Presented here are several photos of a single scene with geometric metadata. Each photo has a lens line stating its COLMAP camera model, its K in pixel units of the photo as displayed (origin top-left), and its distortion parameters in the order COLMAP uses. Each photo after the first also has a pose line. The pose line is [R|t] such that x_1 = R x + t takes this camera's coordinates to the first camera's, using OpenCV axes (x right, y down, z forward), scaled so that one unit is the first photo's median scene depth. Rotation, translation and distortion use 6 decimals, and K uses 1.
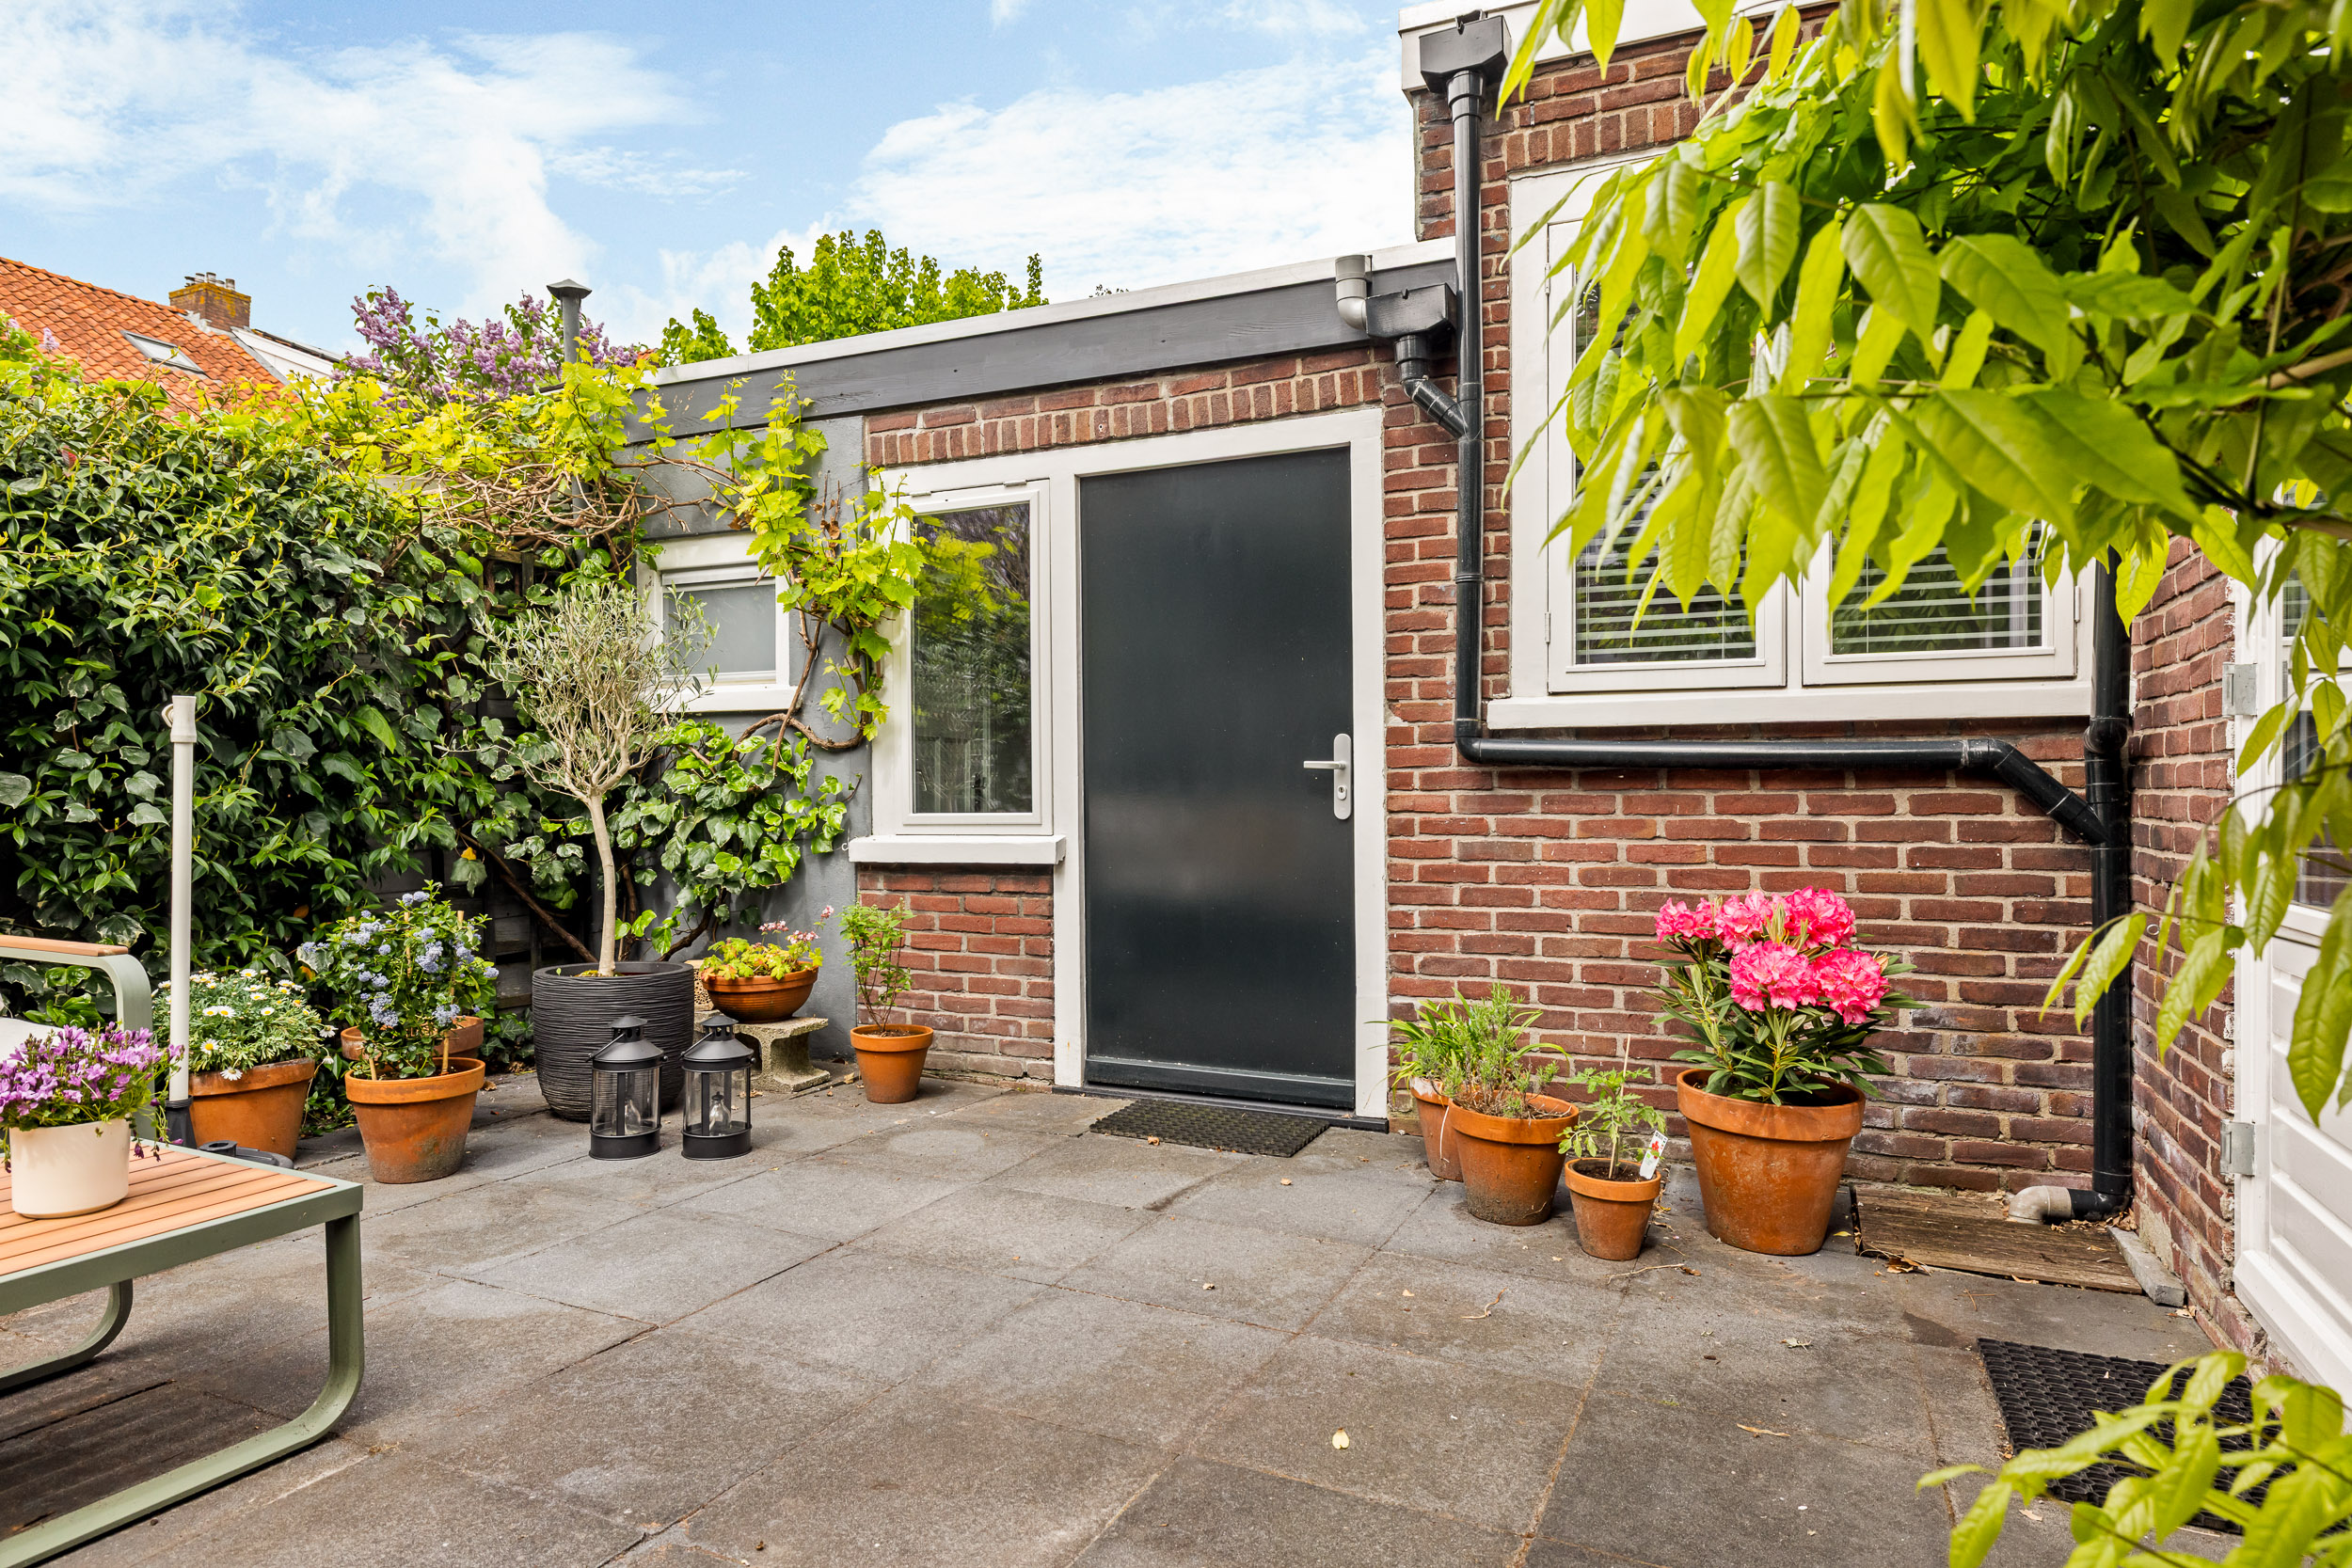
lens RADIAL K [[1363.4, 0, 1180.7], [0, 1363.4, 795.5], [0, 0, 1]] dist [-0.003050, 0.001929]
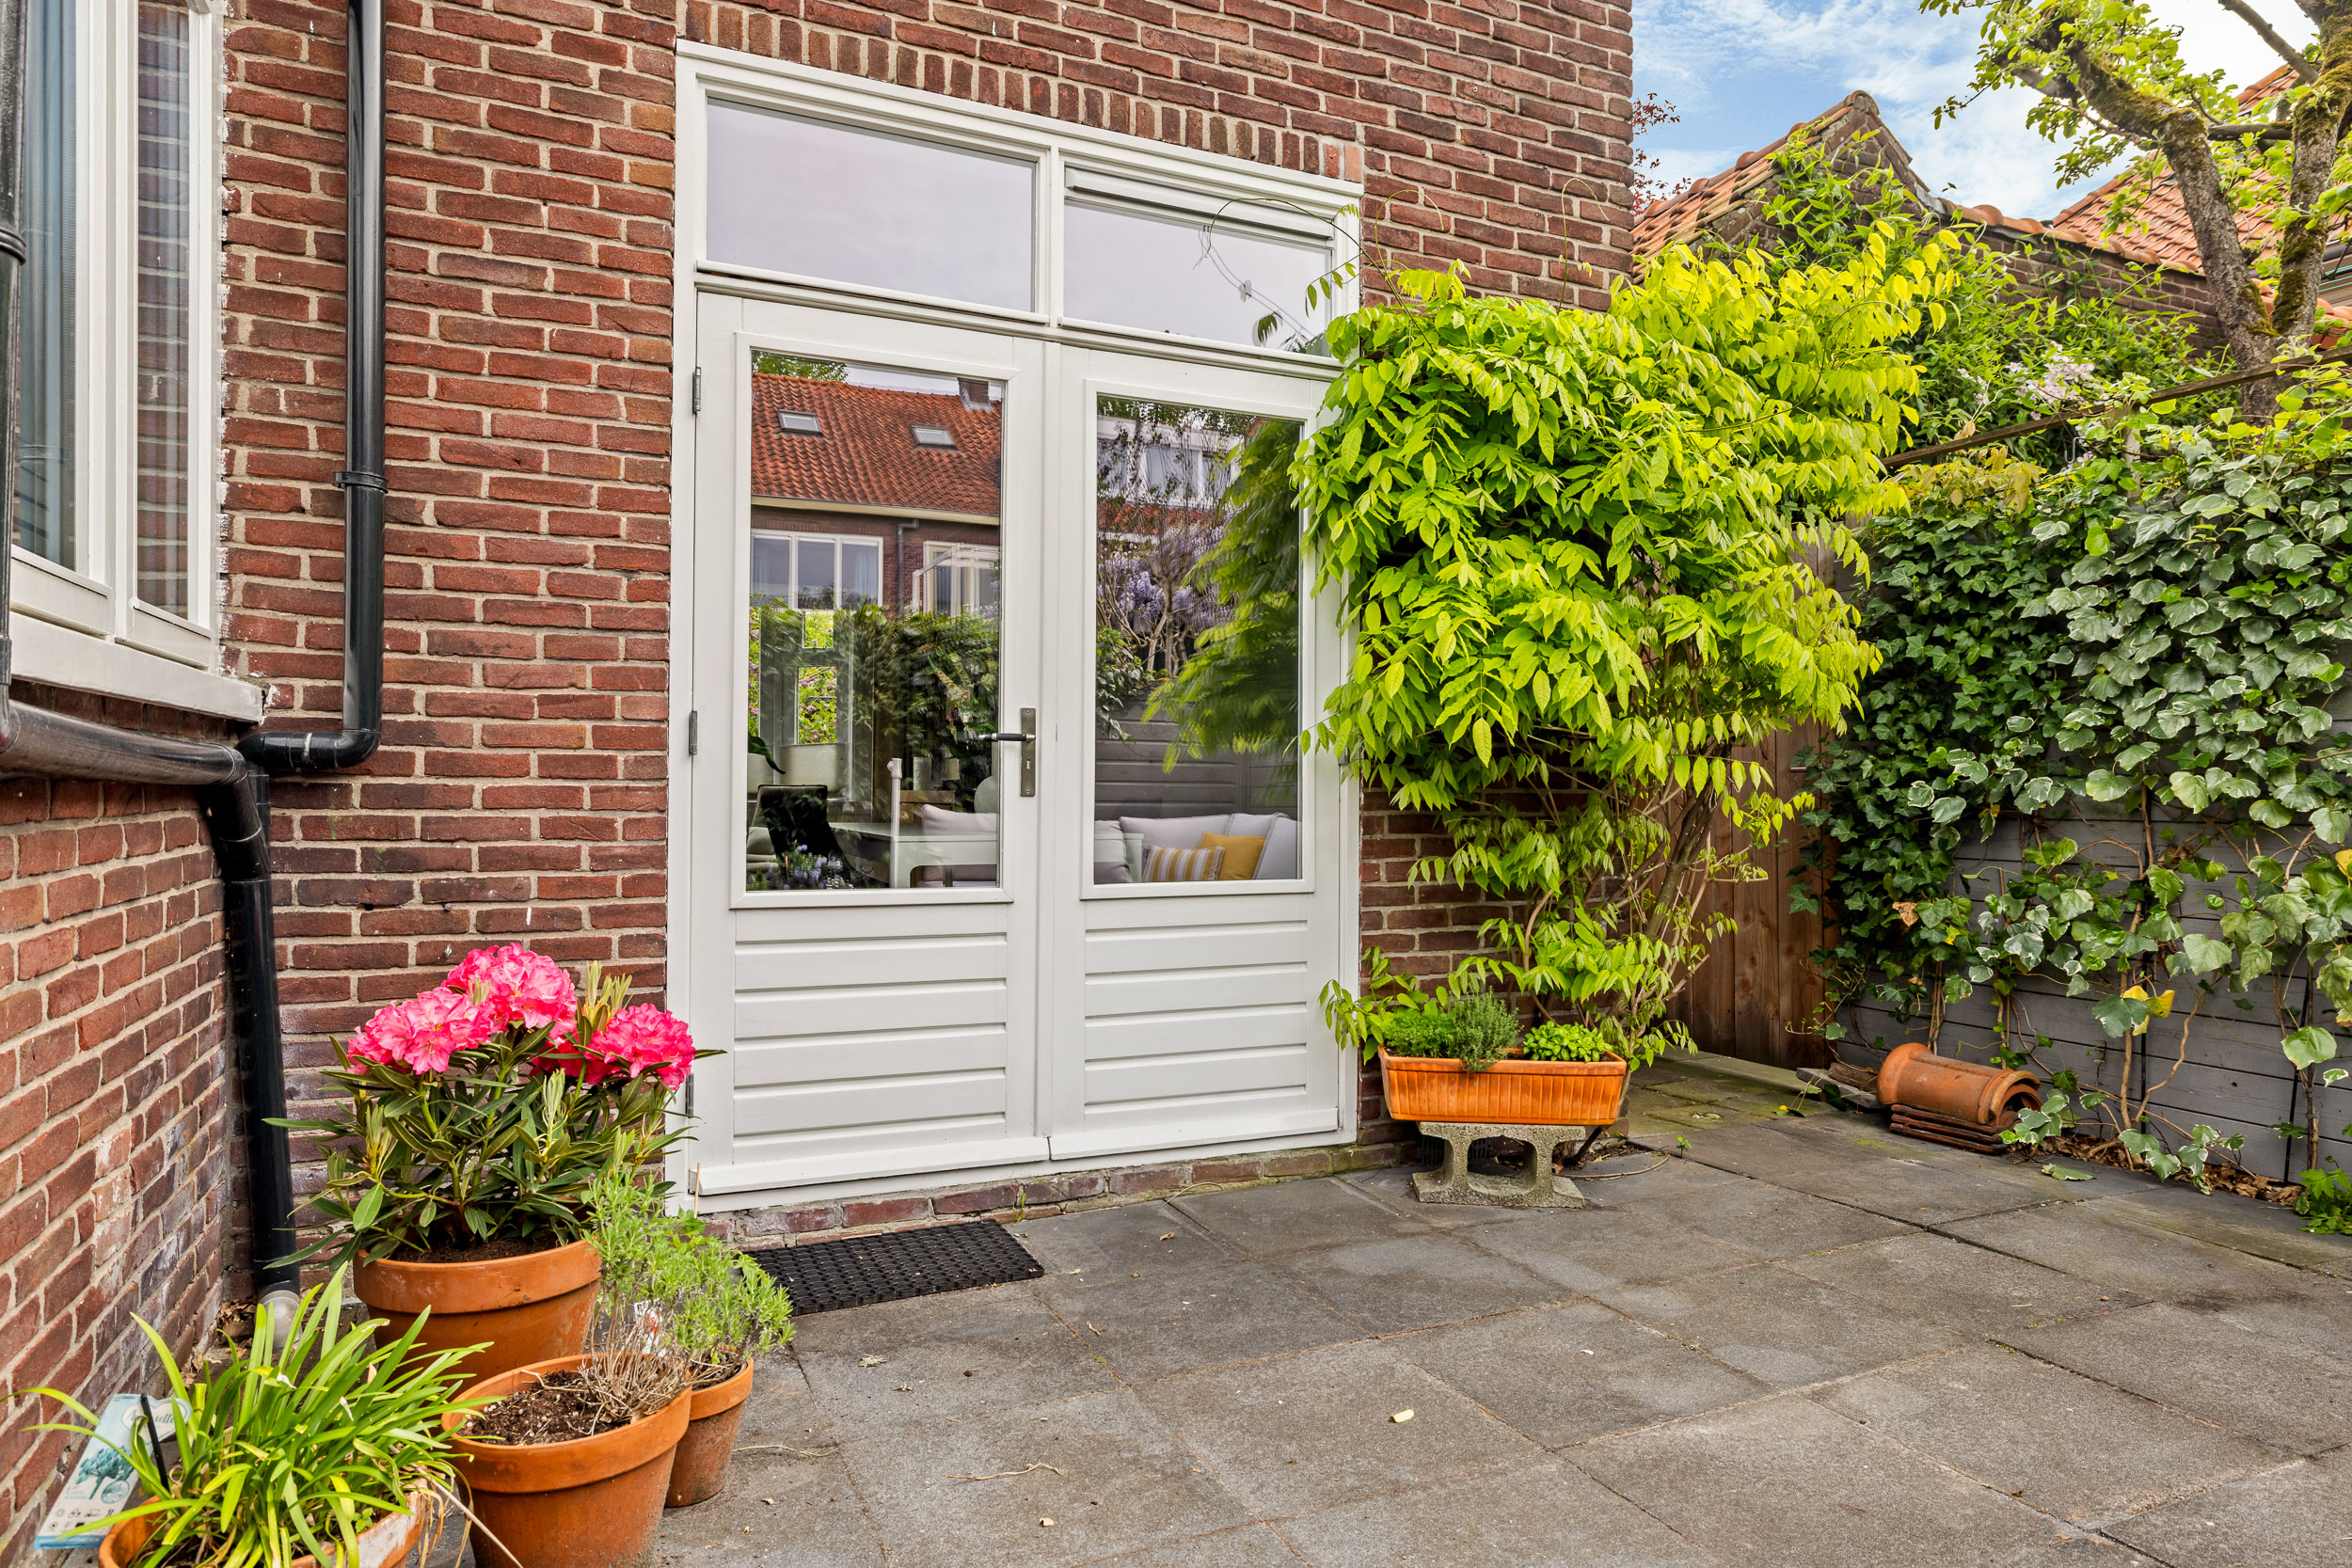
lens RADIAL K [[1363.4, 0, 1180.7], [0, 1363.4, 795.5], [0, 0, 1]] dist [-0.003050, 0.001929]
pose [[-0.751317, -0.007481, 0.659899, -0.250425], [-0.008246, 0.999964, 0.001948, -0.015175], [-0.659890, -0.003978, -0.751352, 1.035554]]
